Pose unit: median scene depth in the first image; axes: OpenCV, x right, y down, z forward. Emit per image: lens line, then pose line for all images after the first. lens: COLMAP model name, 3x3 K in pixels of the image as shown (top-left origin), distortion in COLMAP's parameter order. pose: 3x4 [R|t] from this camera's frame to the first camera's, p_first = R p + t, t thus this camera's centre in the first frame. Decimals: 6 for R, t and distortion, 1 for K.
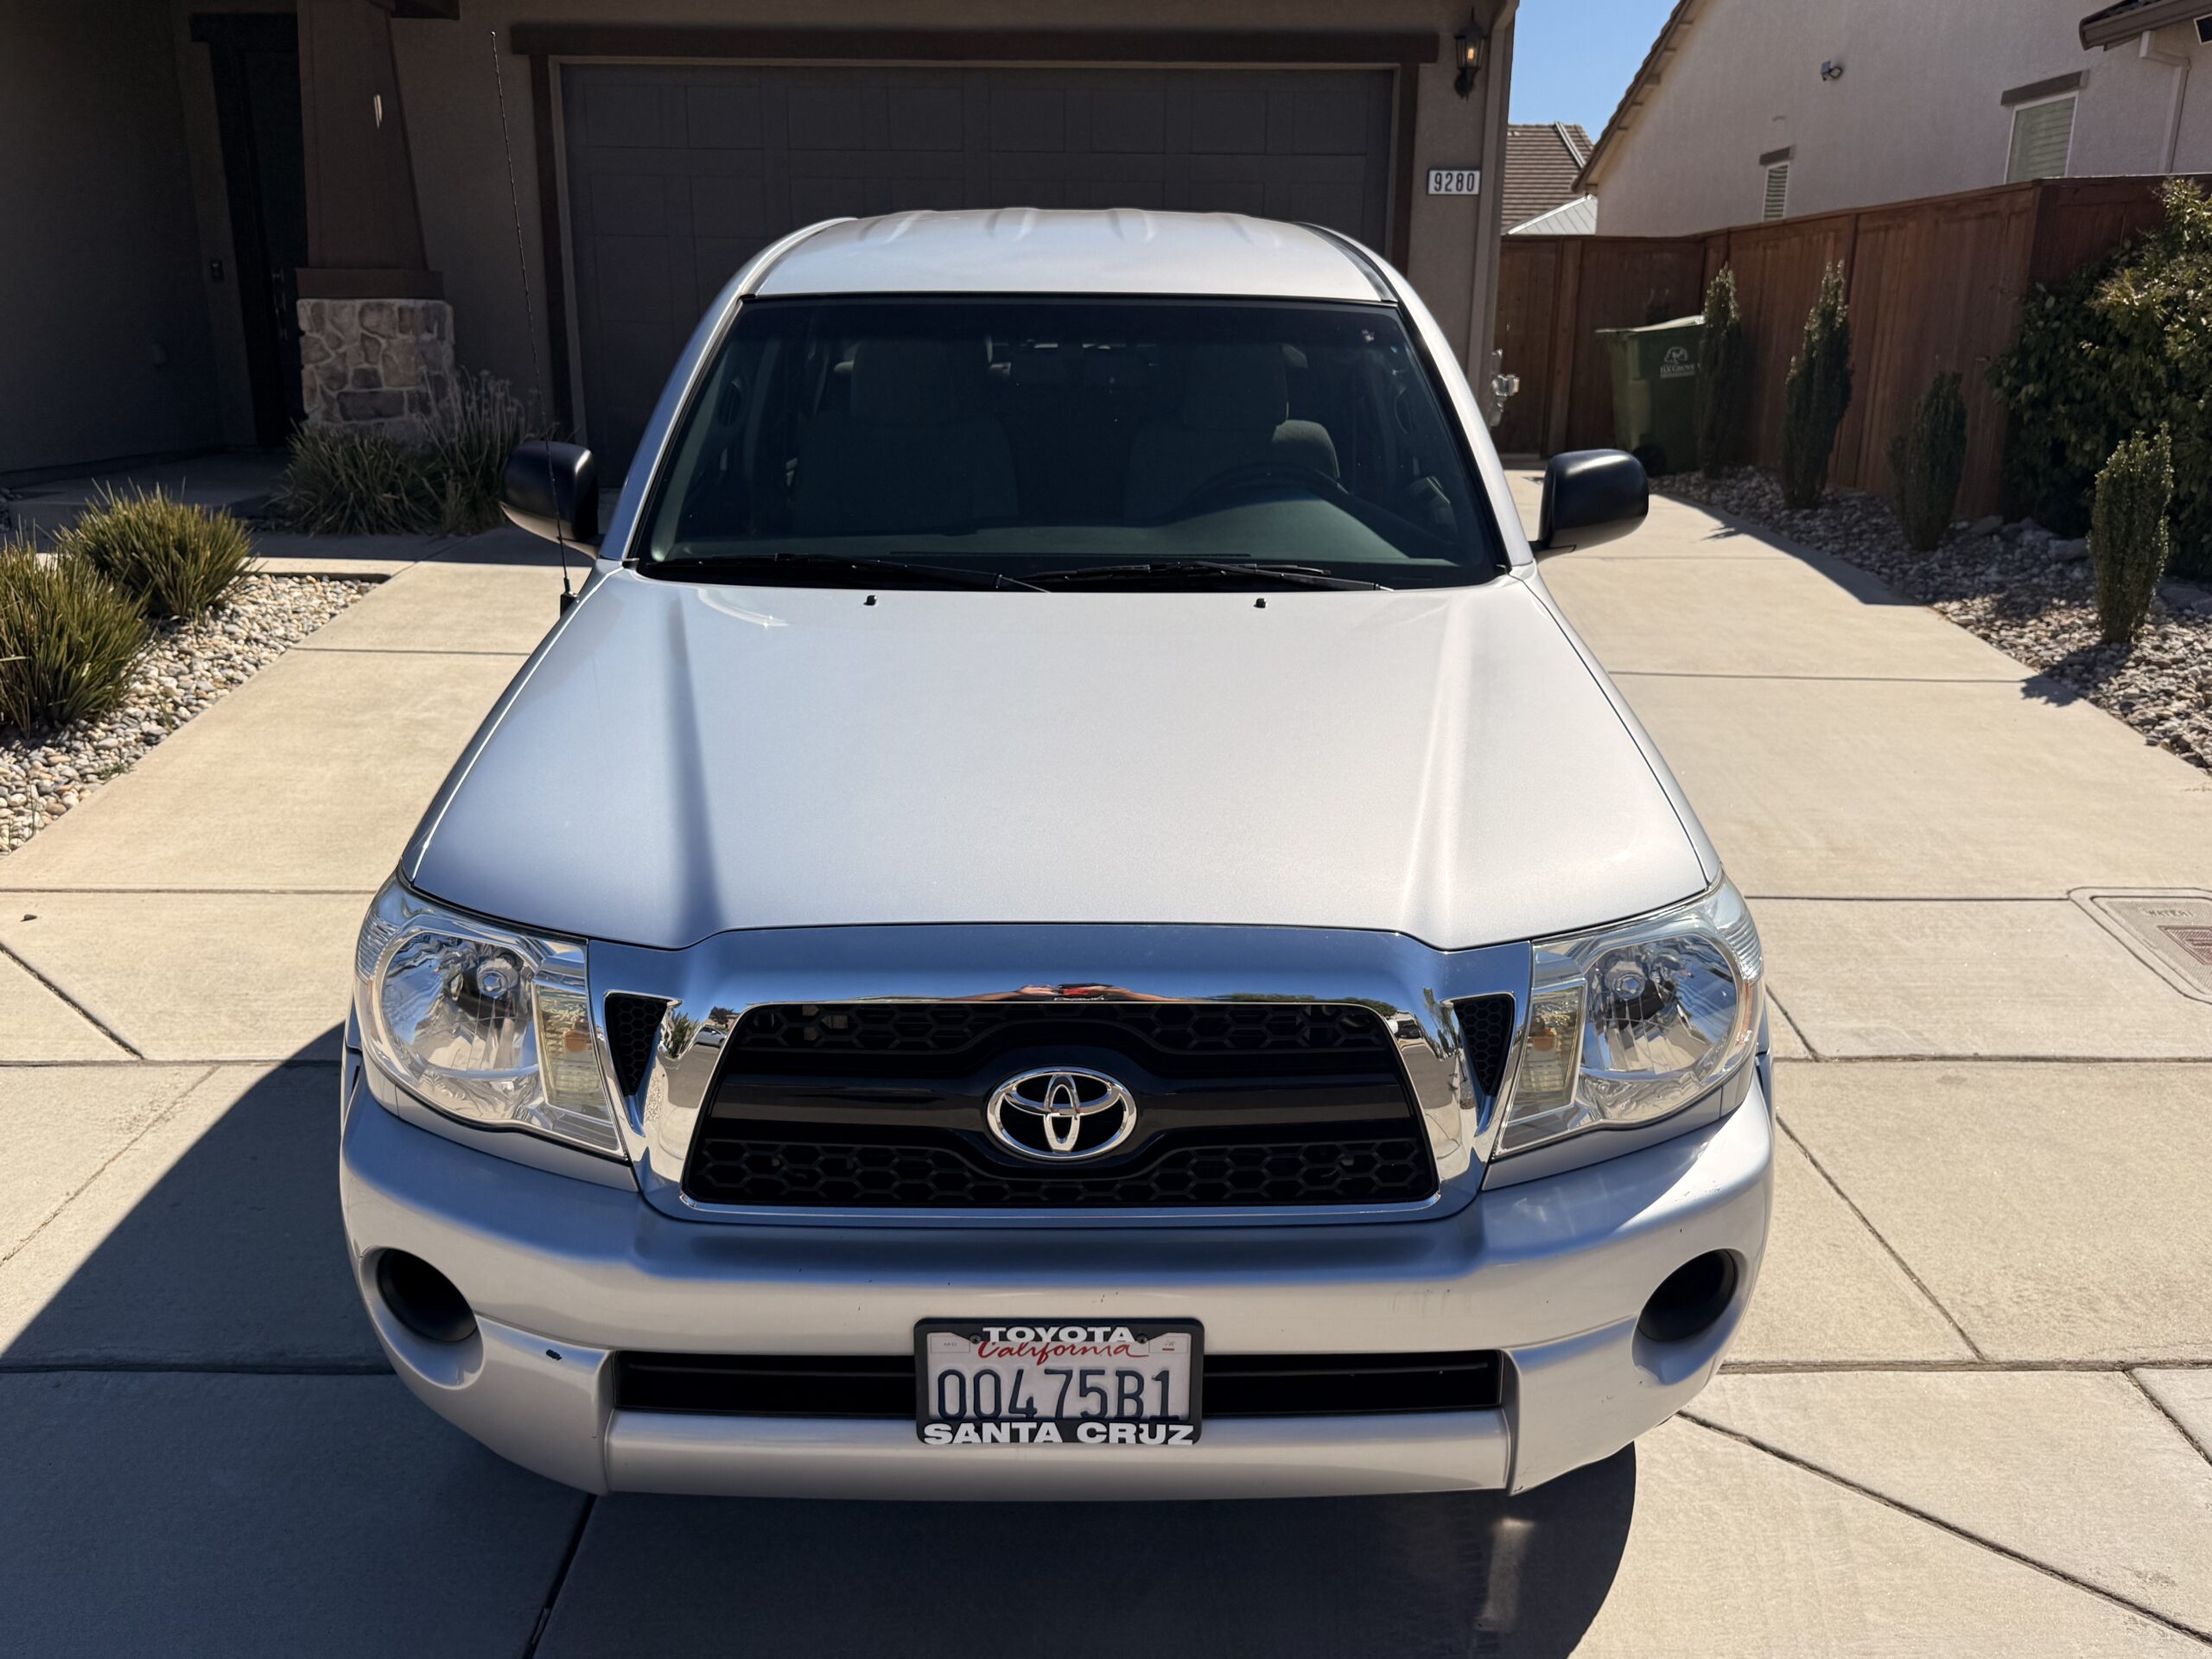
lens RADIAL K [[1767.4, 0, 1115.1], [0, 1767.4, 839.9], [0, 0, 1]] dist [0.010036, -0.022739]
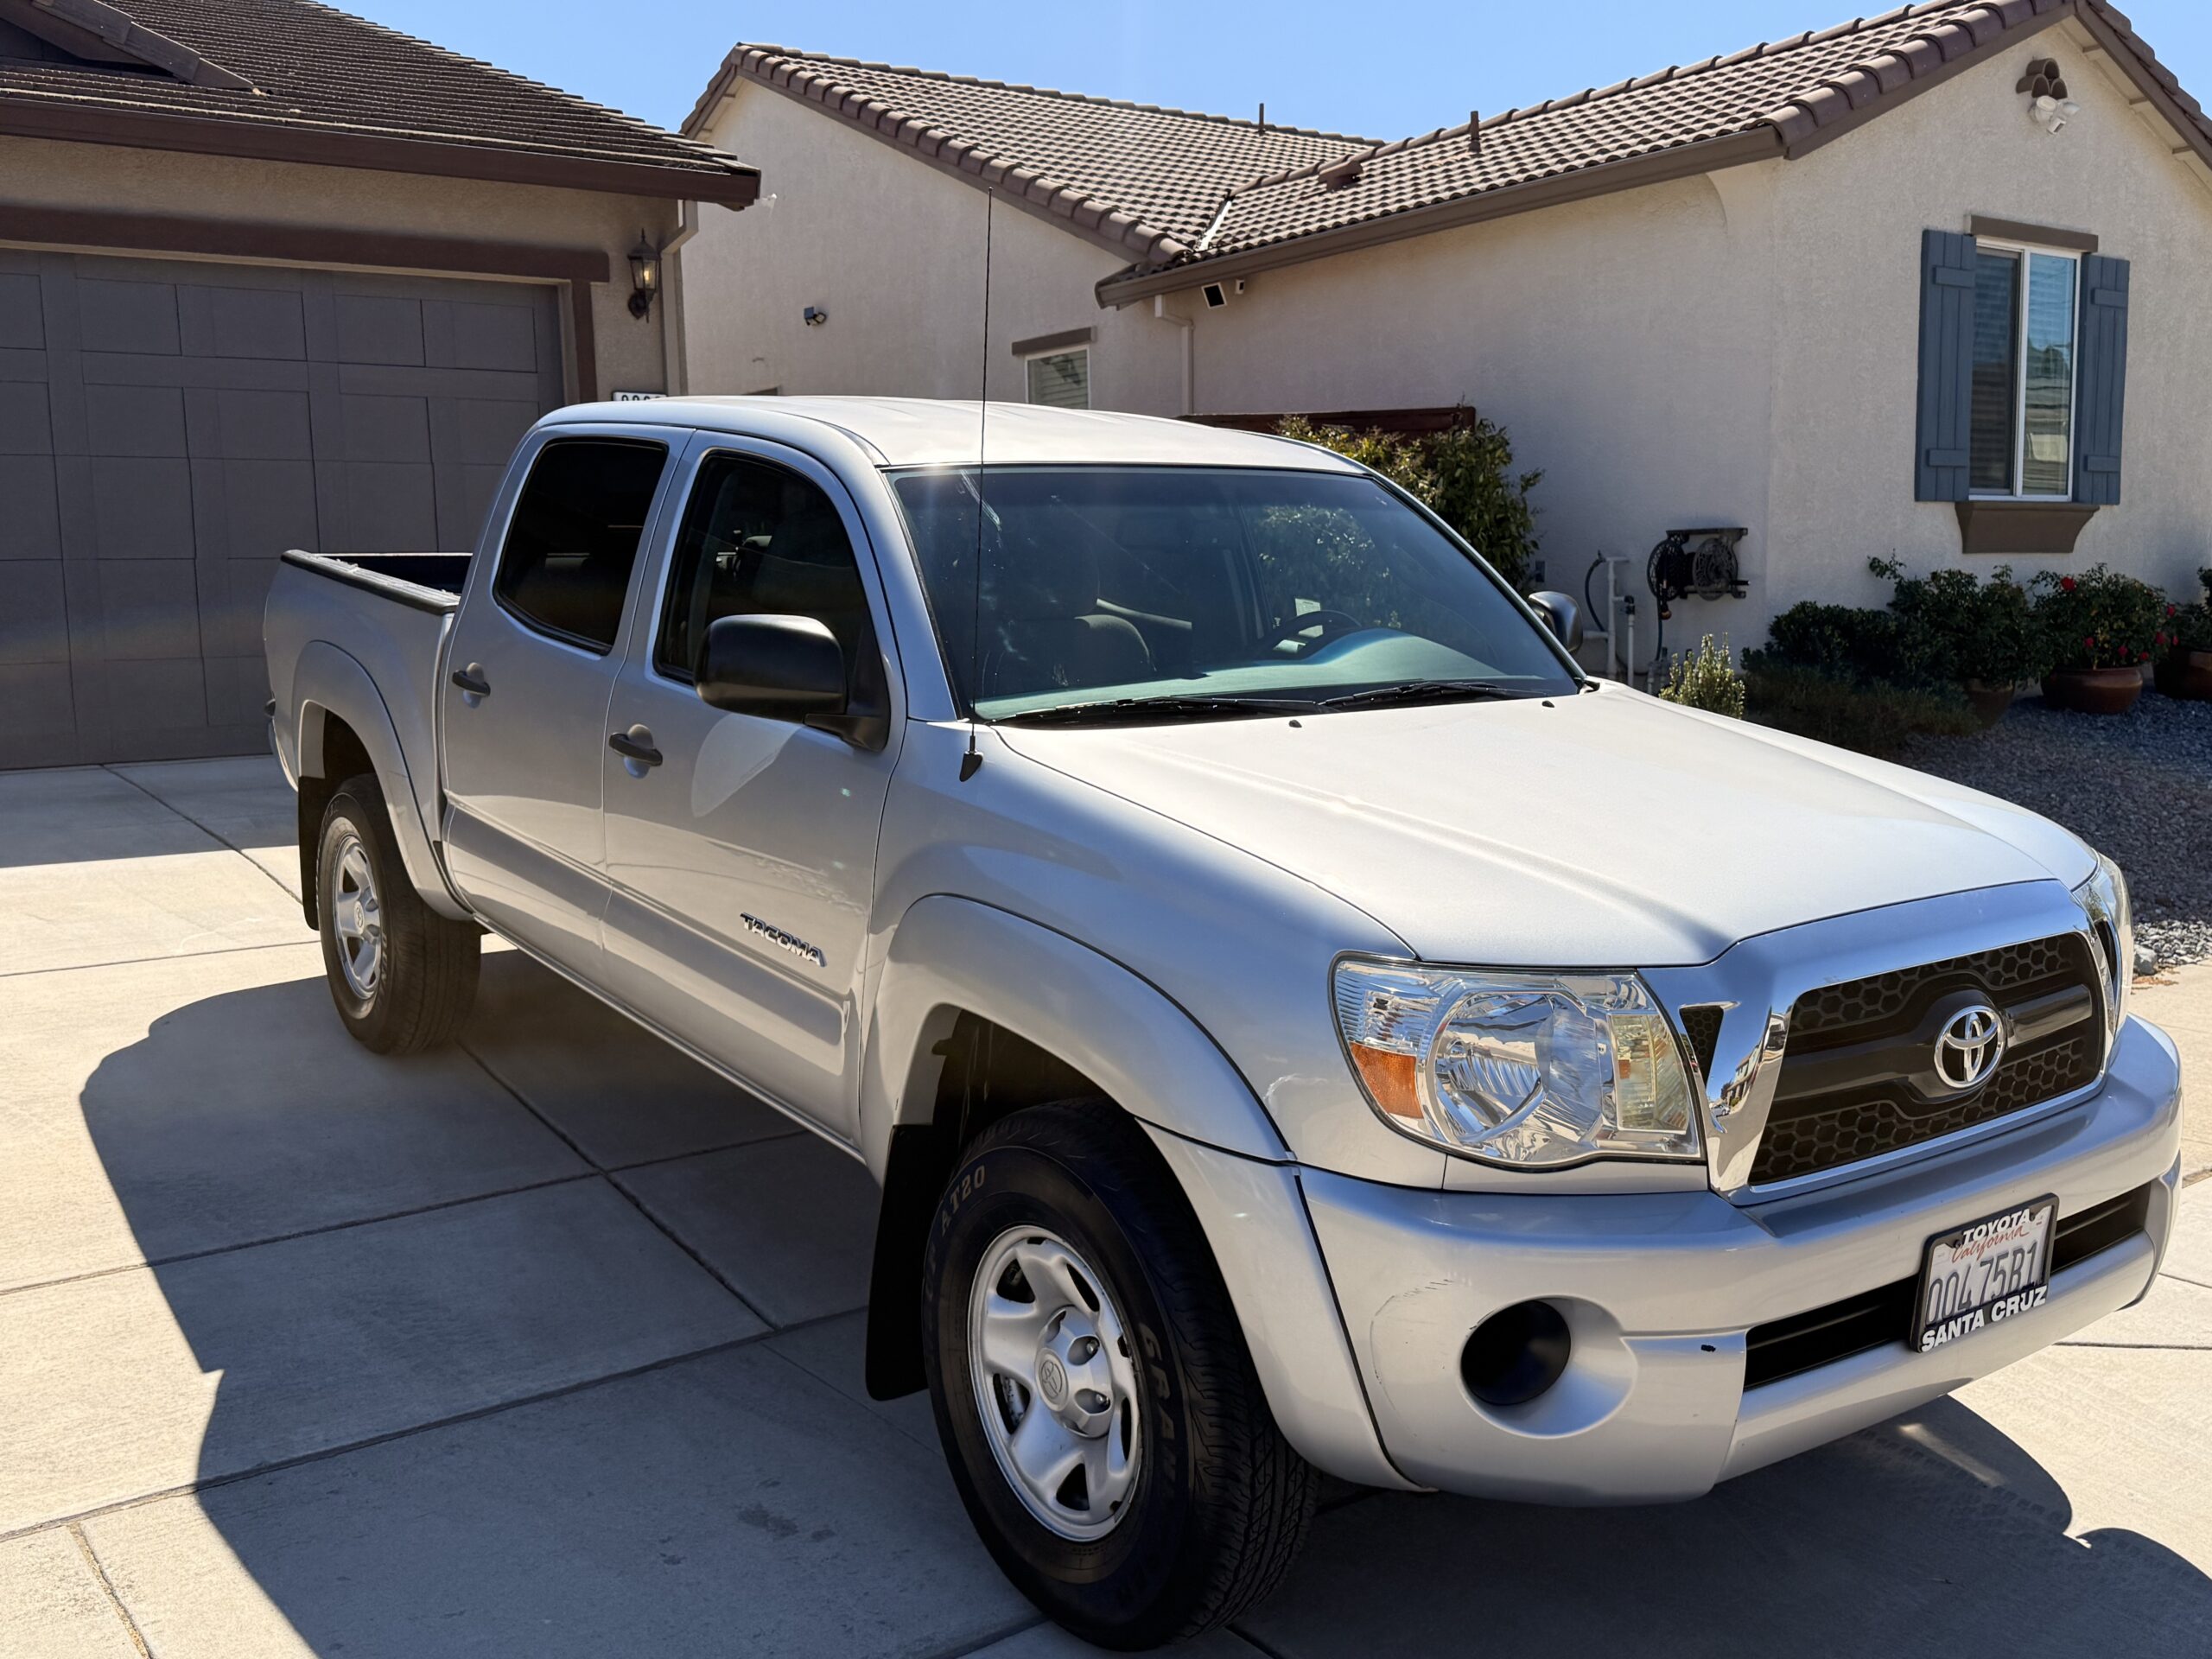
lens RADIAL K [[2025.0, 0, 1132.3], [0, 2025.0, 854.0], [0, 0, 1]] dist [0.009705, 0.000000]
pose [[0.806897, -0.099585, 0.582237, -0.475332], [0.185797, 0.978445, -0.090136, 0.014270], [-0.560711, 0.180909, 0.808007, 0.050643]]
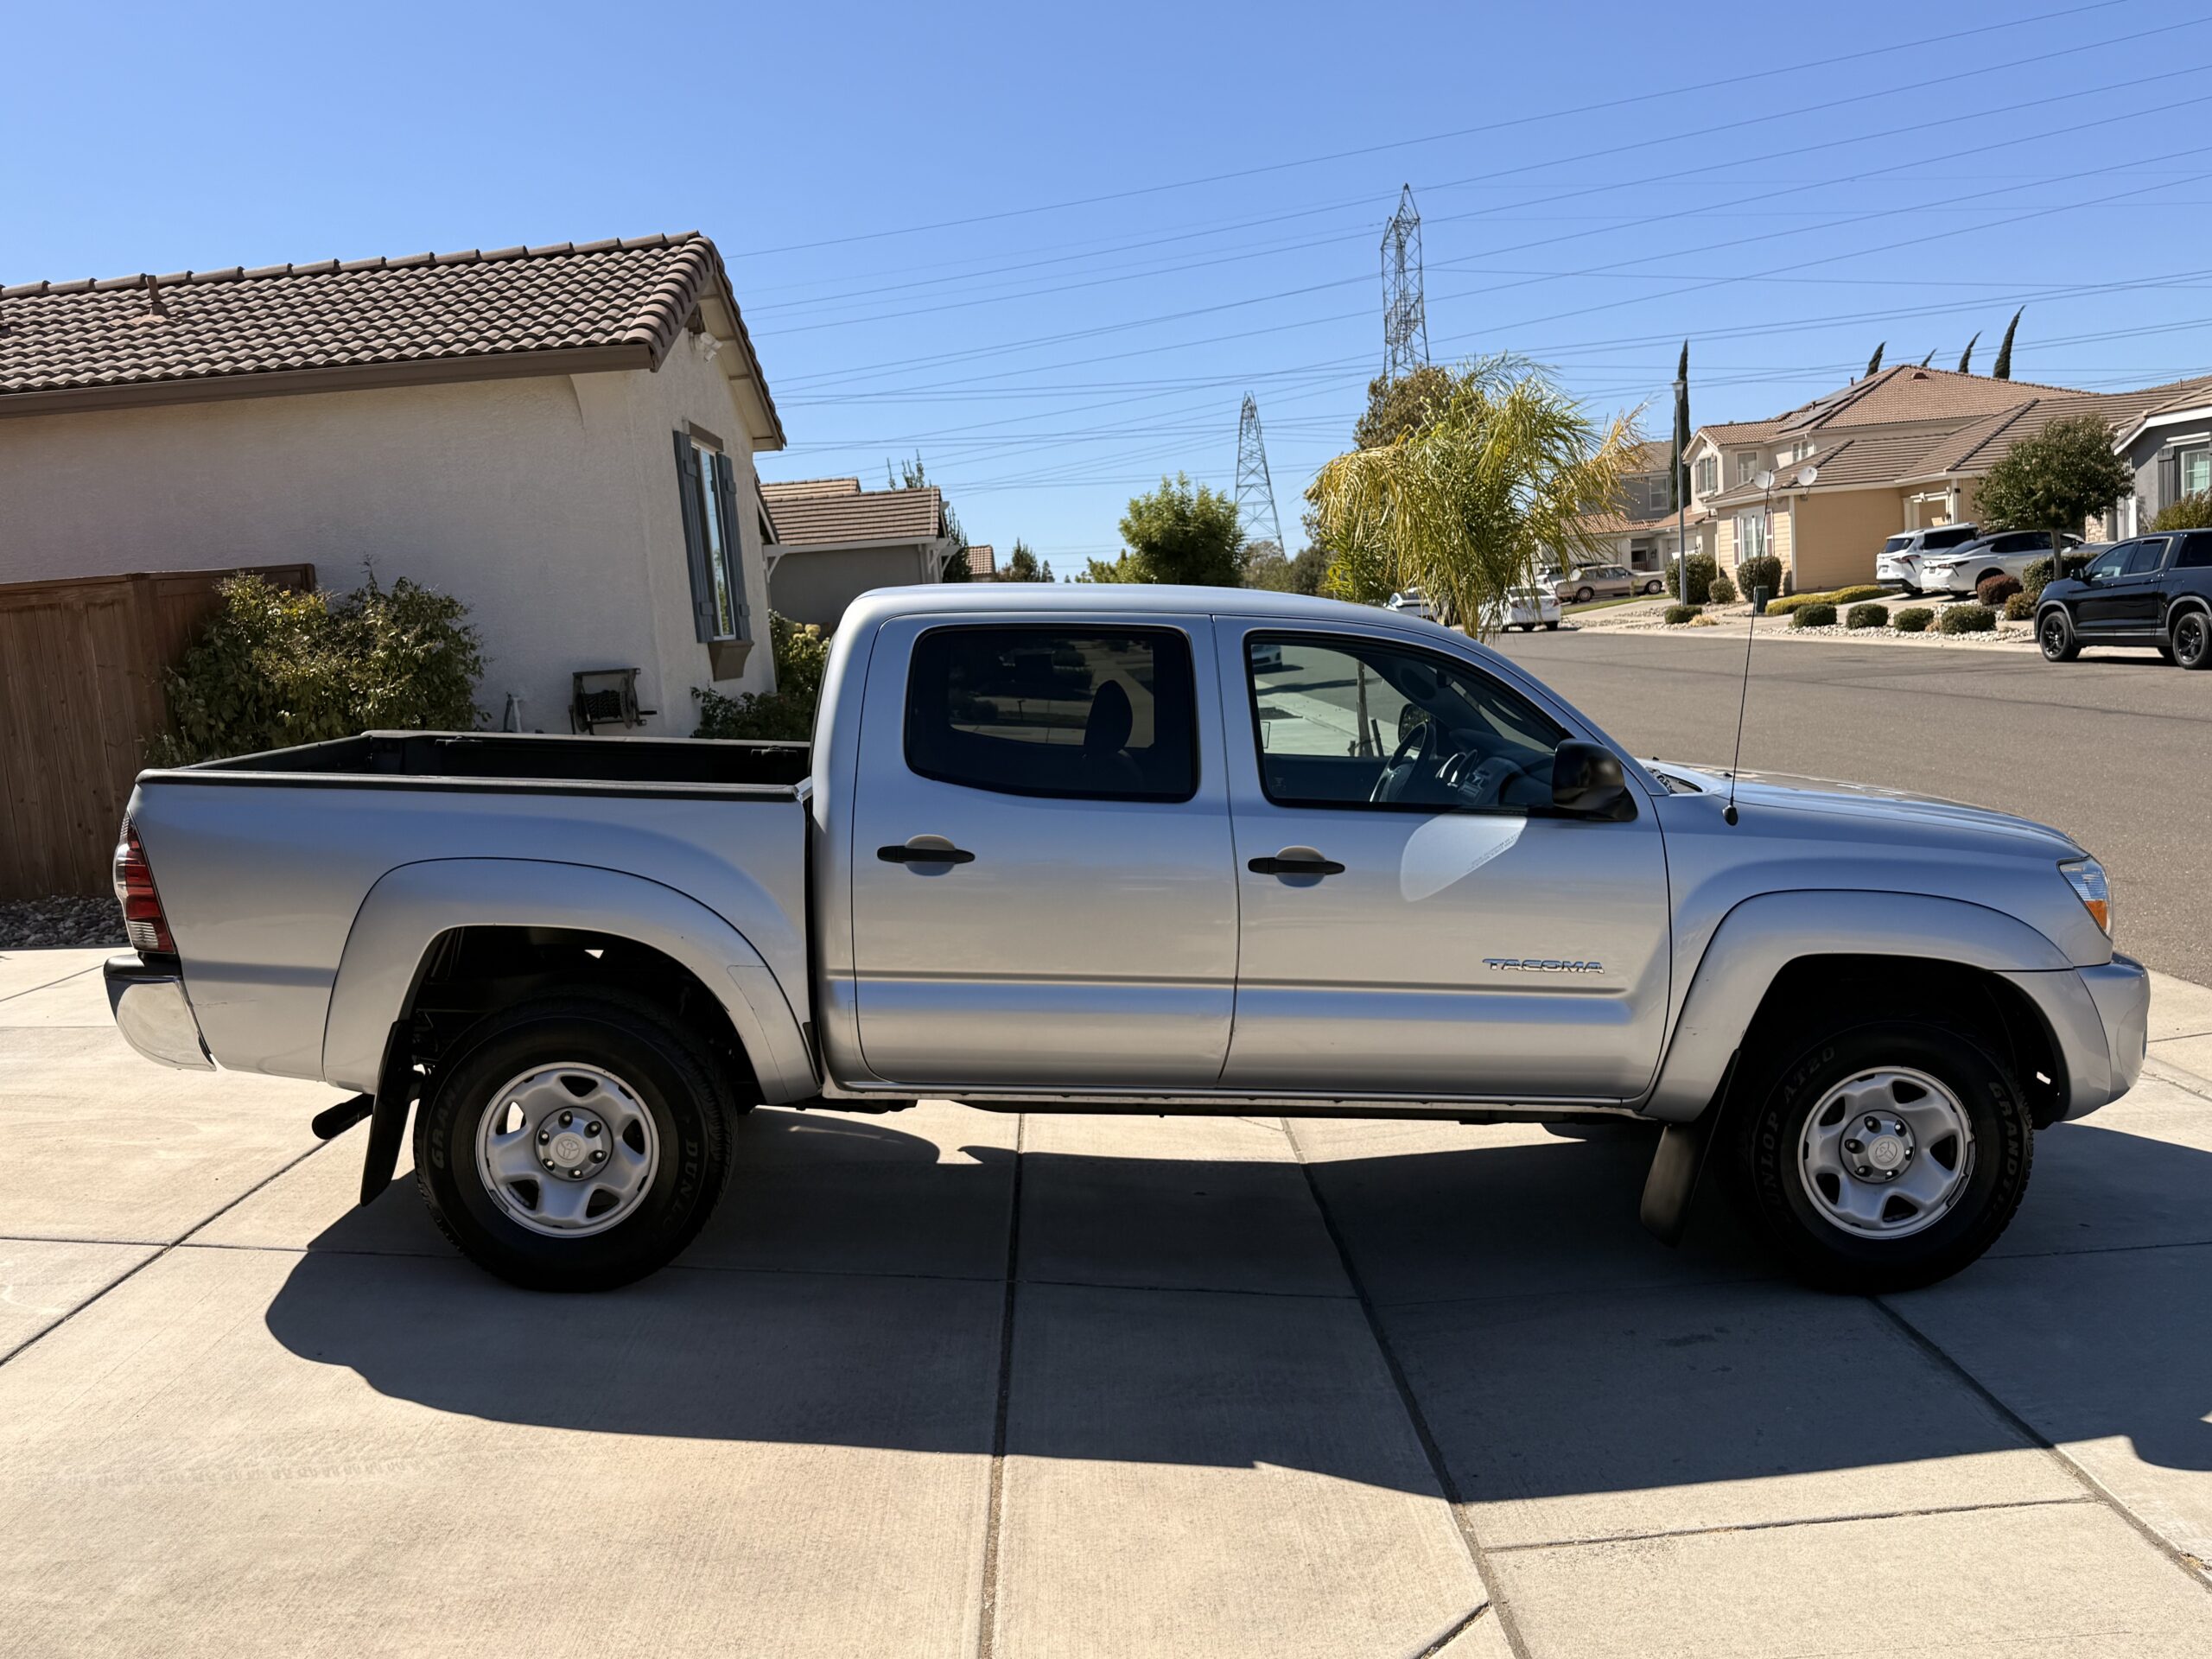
lens RADIAL K [[1833.1, 0, 1073.5], [0, 1833.1, 846.3], [0, 0, 1]] dist [0.039423, -0.032965]
pose [[-0.015967, -0.128753, 0.991548, -1.068108], [0.346994, 0.929329, 0.126262, -0.298112], [-0.937731, 0.346078, 0.029838, 0.873342]]
